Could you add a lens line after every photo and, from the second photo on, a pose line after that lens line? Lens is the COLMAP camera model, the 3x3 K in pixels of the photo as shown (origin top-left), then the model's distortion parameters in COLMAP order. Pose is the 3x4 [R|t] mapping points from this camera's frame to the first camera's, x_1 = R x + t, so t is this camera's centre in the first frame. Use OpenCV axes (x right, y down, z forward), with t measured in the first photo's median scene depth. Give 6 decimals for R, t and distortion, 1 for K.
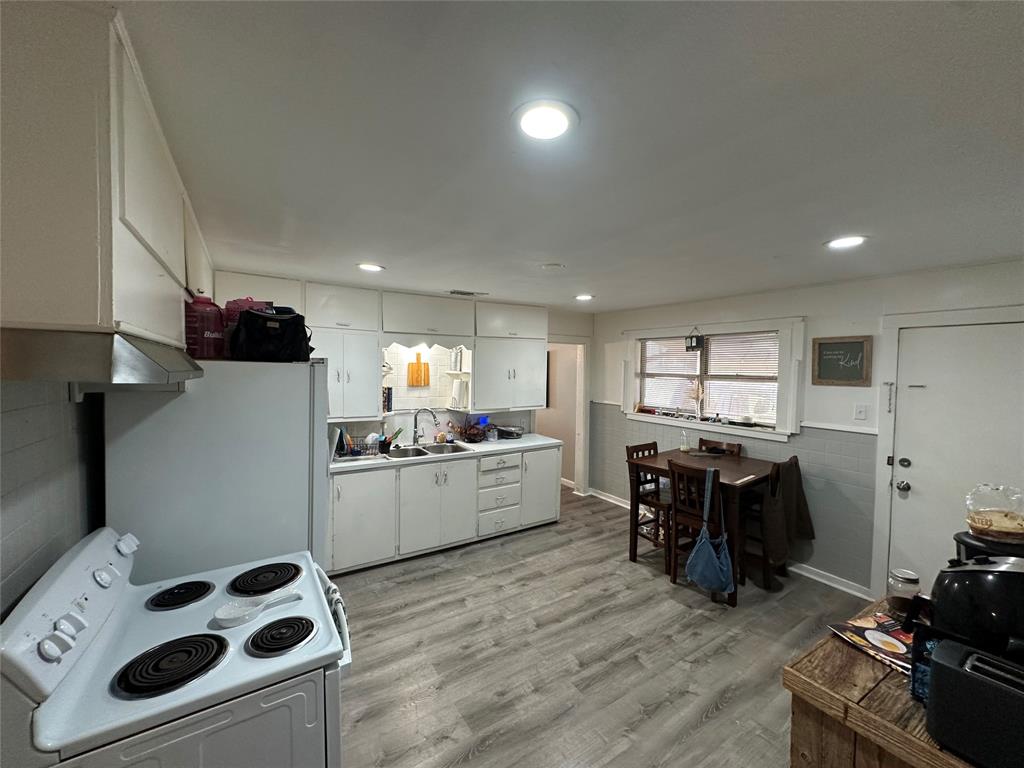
lens RADIAL K [[411.2, 0, 512.7], [0, 411.2, 383.0], [0, 0, 1]] dist [-0.002270, 0.000962]
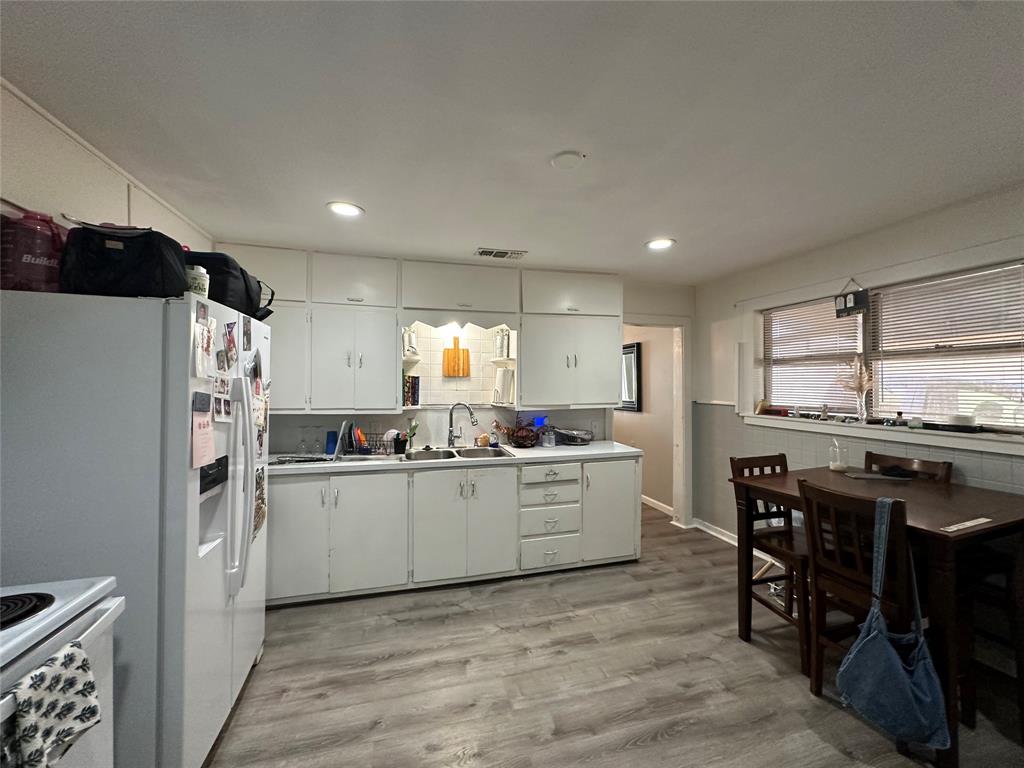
lens RADIAL K [[411.2, 0, 511.7], [0, 411.2, 383.5], [0, 0, 1]] dist [-0.002270, 0.000962]
pose [[0.955726, -0.012934, -0.293972, 0.146666], [0.000351, 0.999083, -0.042816, 0.067744], [0.294256, 0.040817, 0.954855, 0.282980]]
